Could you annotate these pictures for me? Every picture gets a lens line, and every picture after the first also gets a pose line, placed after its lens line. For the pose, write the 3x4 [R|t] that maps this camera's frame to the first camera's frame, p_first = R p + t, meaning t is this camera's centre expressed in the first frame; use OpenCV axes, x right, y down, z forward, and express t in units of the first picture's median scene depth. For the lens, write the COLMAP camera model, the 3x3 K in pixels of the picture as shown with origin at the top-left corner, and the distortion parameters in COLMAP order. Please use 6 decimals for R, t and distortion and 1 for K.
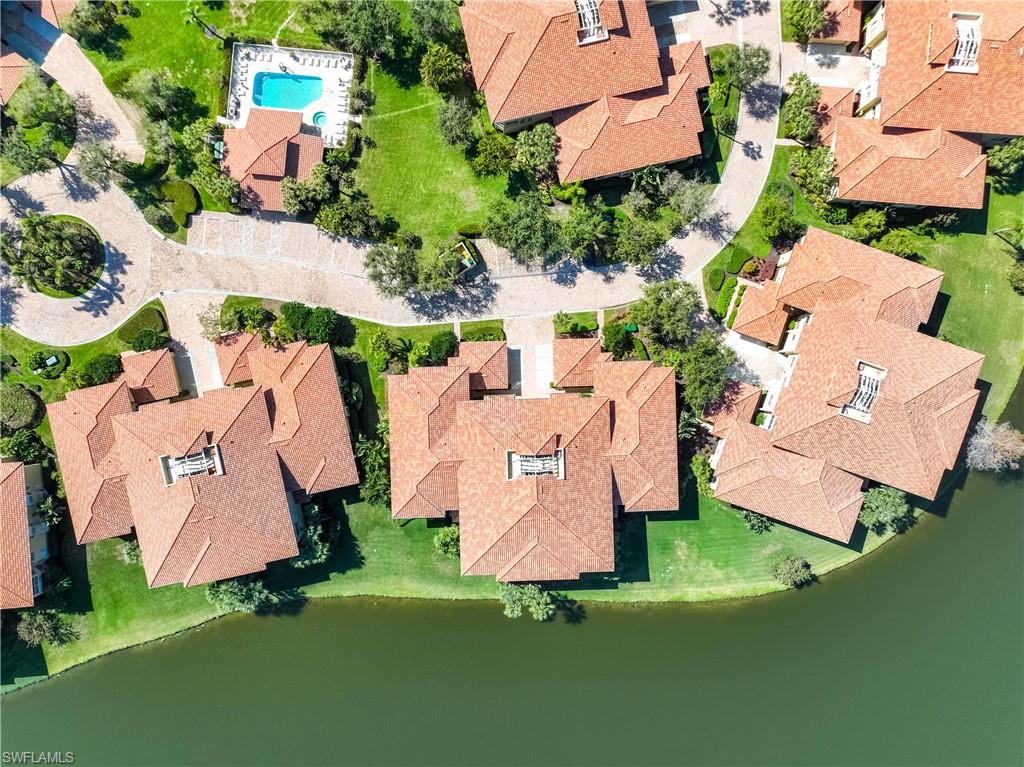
lens RADIAL K [[720.6, 0, 509.8], [0, 720.6, 384.1], [0, 0, 1]] dist [0.006036, 0.002583]
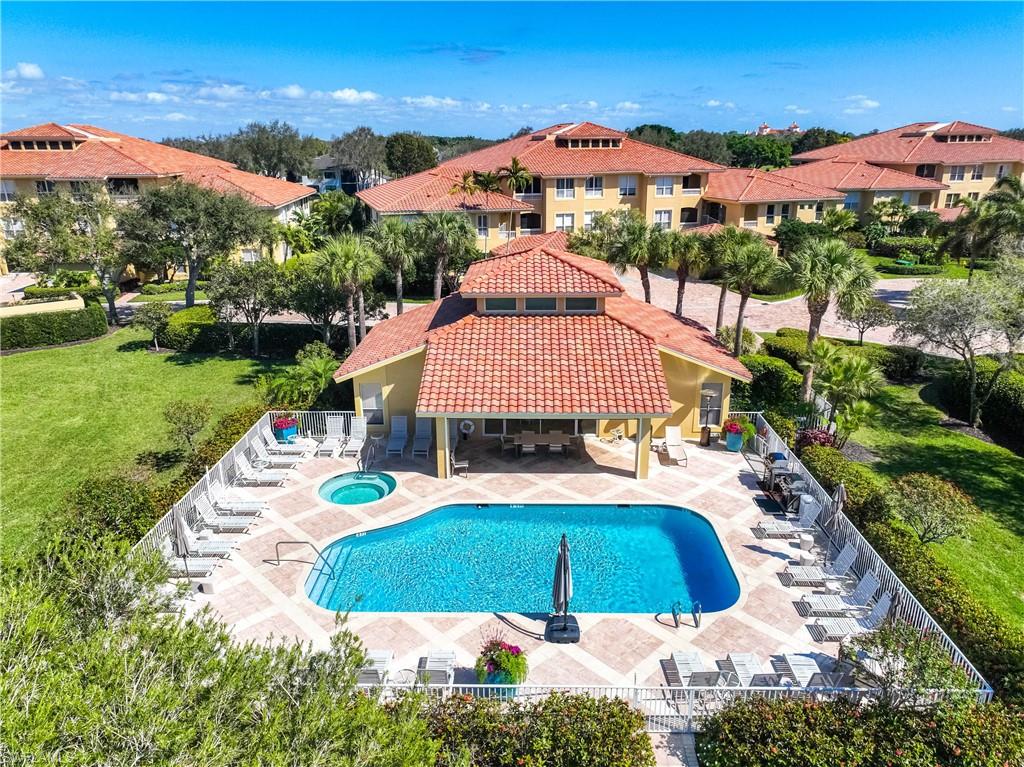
lens RADIAL K [[720.6, 0, 513.3], [0, 720.6, 383.3], [0, 0, 1]] dist [0.006036, 0.002583]
pose [[-0.997405, 0.033367, -0.063798, -0.294262], [-0.071243, -0.329475, 0.941473, -0.555406], [0.010394, 0.943575, 0.330997, 0.900751]]
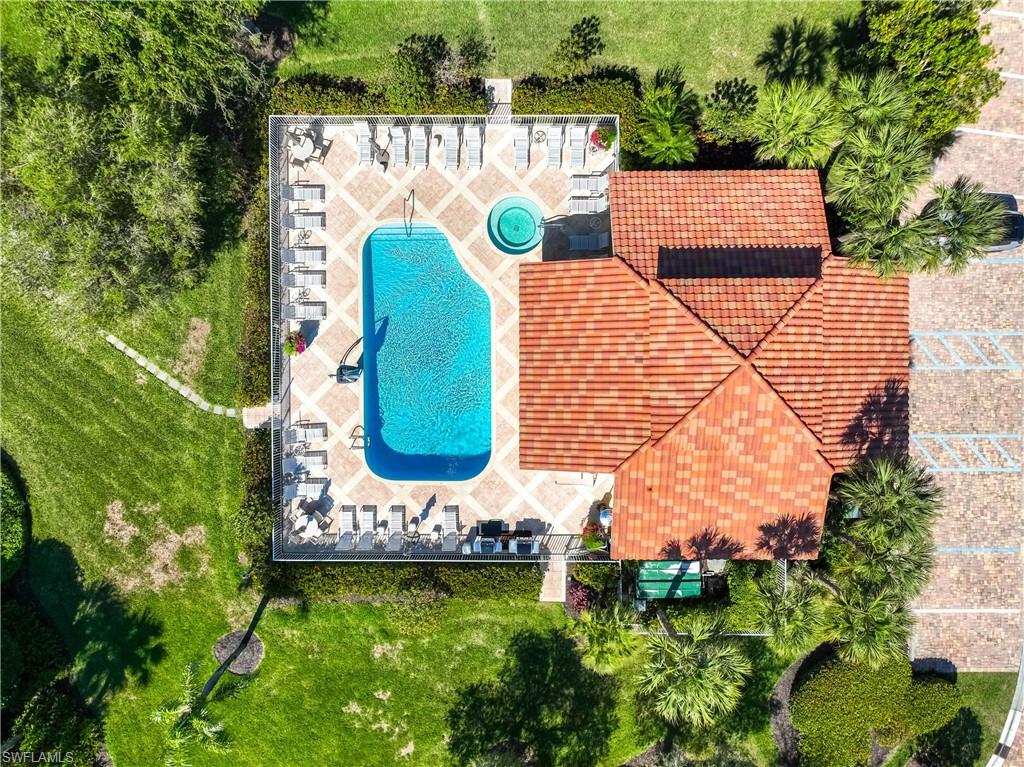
lens RADIAL K [[720.6, 0, 511.4], [0, 720.6, 383.7], [0, 0, 1]] dist [0.006036, 0.002583]
pose [[-0.096035, -0.995361, -0.005761, -0.319590], [0.995204, -0.095909, -0.019231, -0.368405], [0.018589, -0.007580, 0.999798, 0.724328]]
